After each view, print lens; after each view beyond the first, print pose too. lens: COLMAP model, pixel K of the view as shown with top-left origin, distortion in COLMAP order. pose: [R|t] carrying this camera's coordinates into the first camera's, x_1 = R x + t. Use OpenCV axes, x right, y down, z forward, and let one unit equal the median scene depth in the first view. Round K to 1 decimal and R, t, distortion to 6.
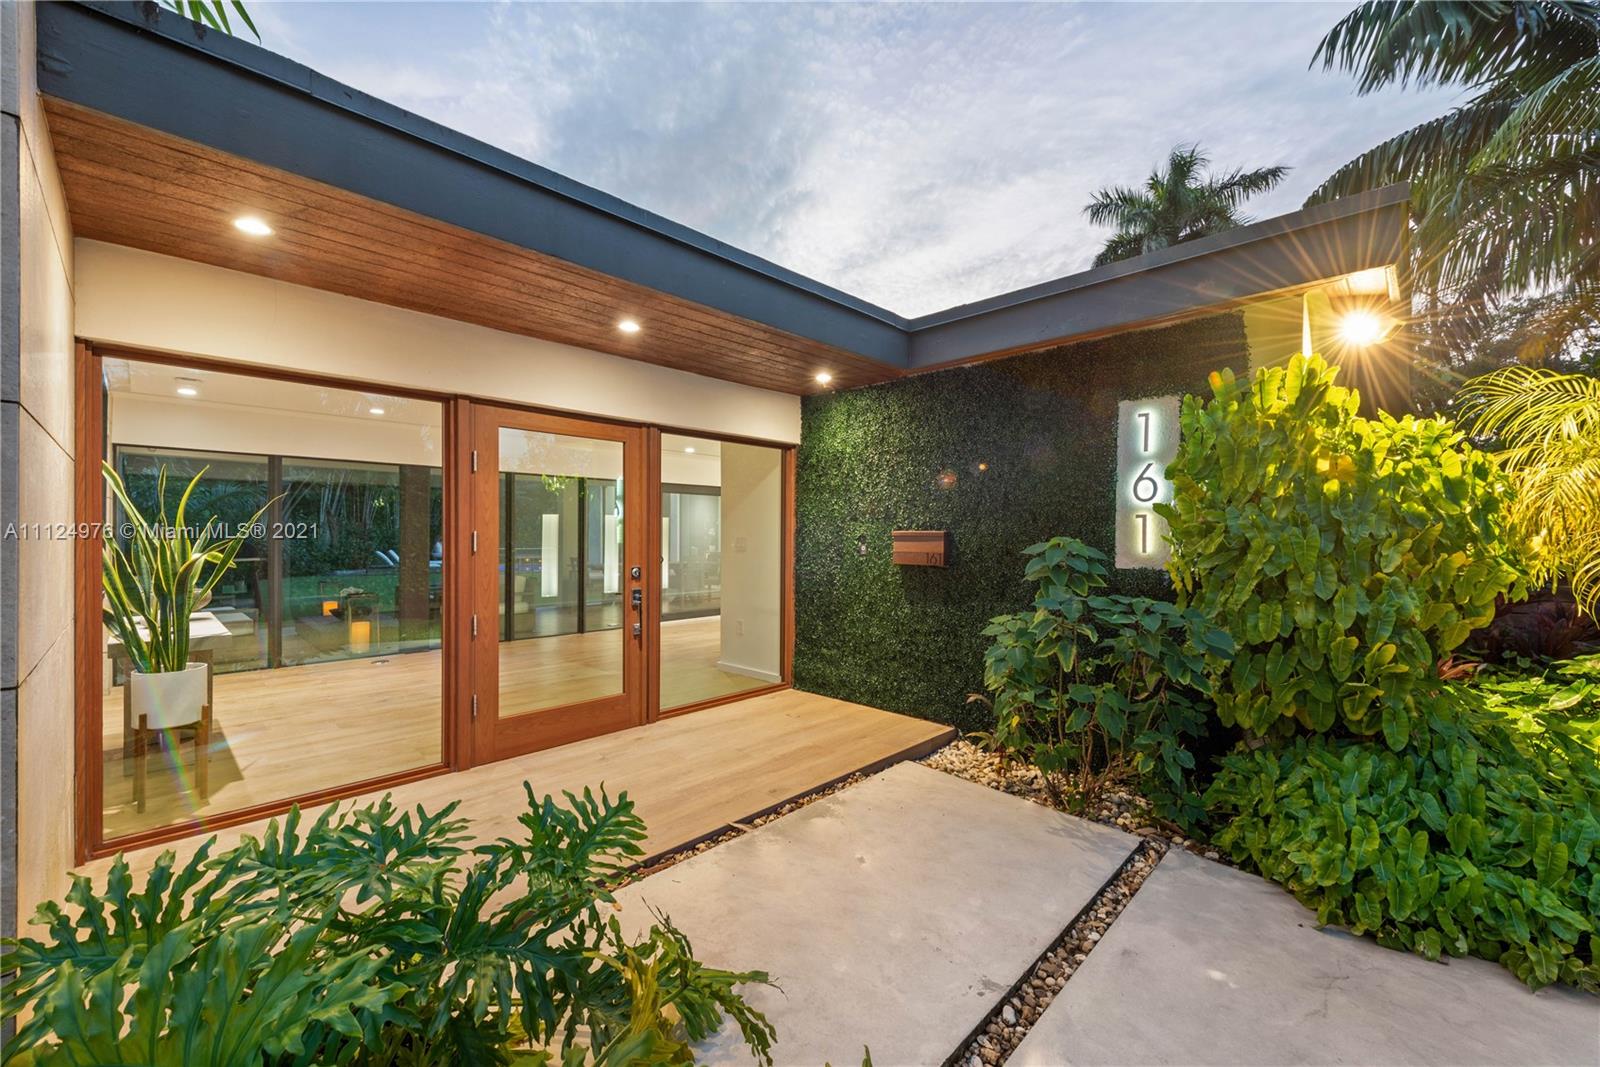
lens RADIAL K [[638.4, 0, 800.0], [0, 638.4, 533.5], [0, 0, 1]] dist [0.000164, 0.000001]
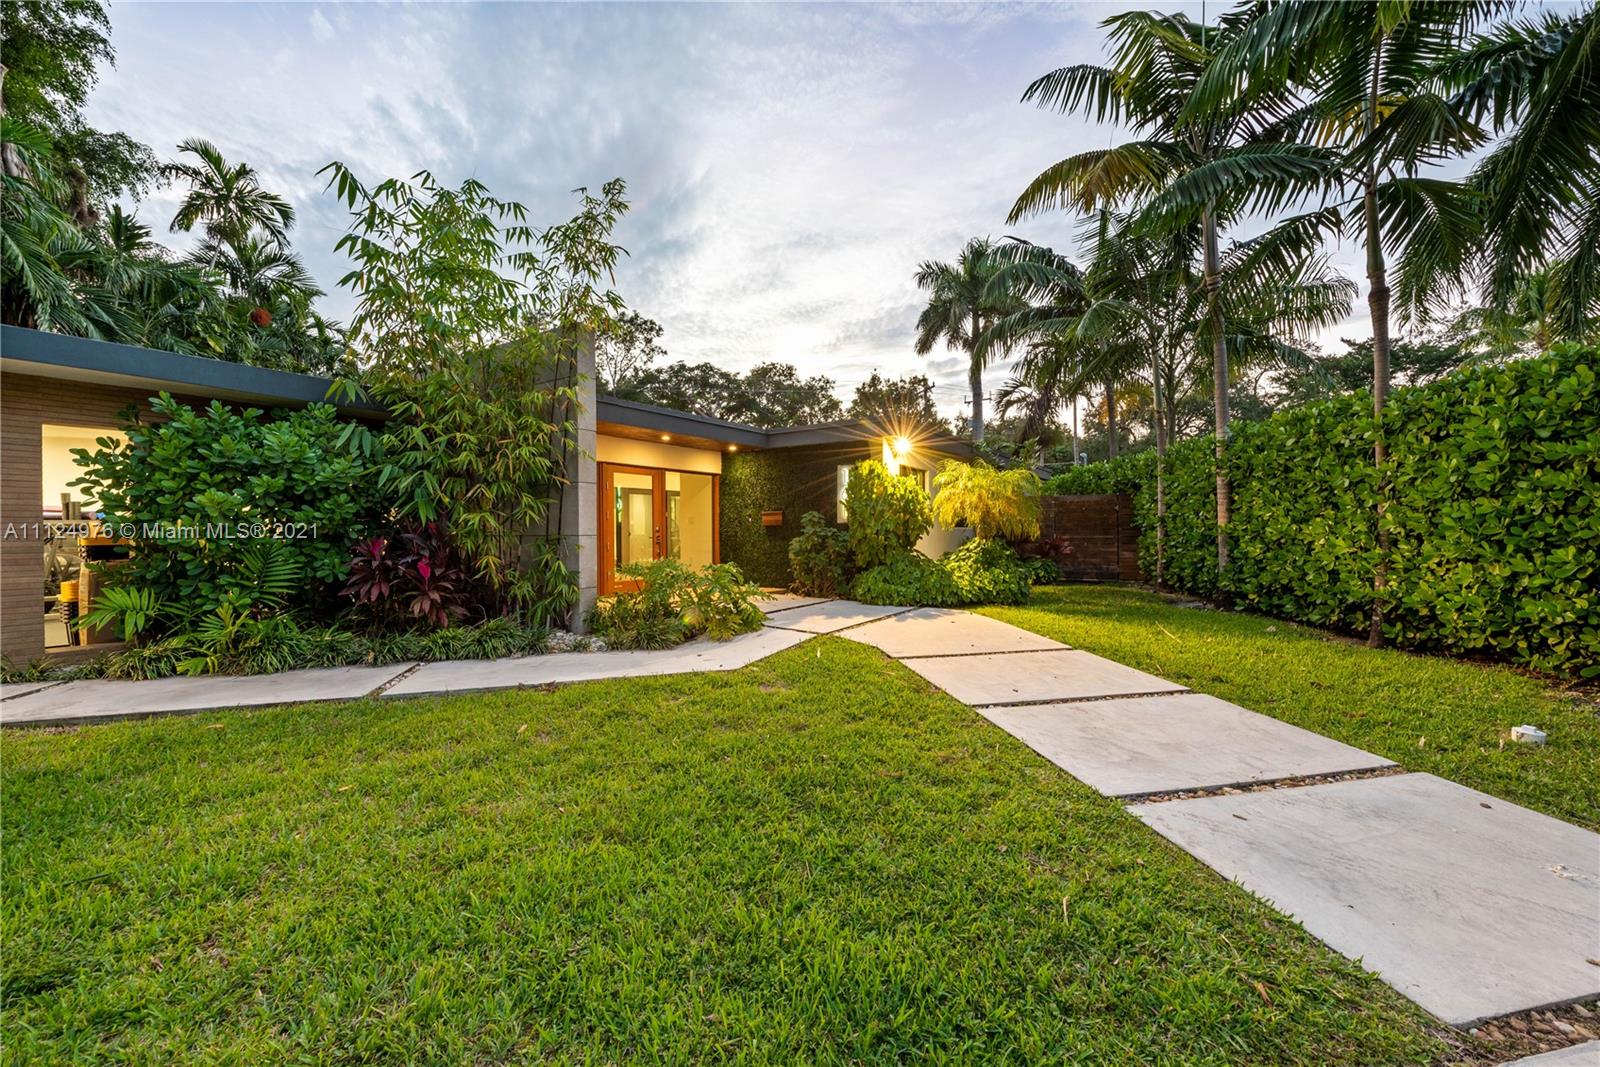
lens RADIAL K [[636.6, 0, 800.7], [0, 636.6, 525.0], [0, 0, 1]] dist [-0.001483, -0.000102]
pose [[0.981888, -0.003949, 0.189420, -0.158182], [0.006011, 0.999929, -0.010310, 0.068092], [-0.189366, 0.011262, 0.981842, -1.327056]]
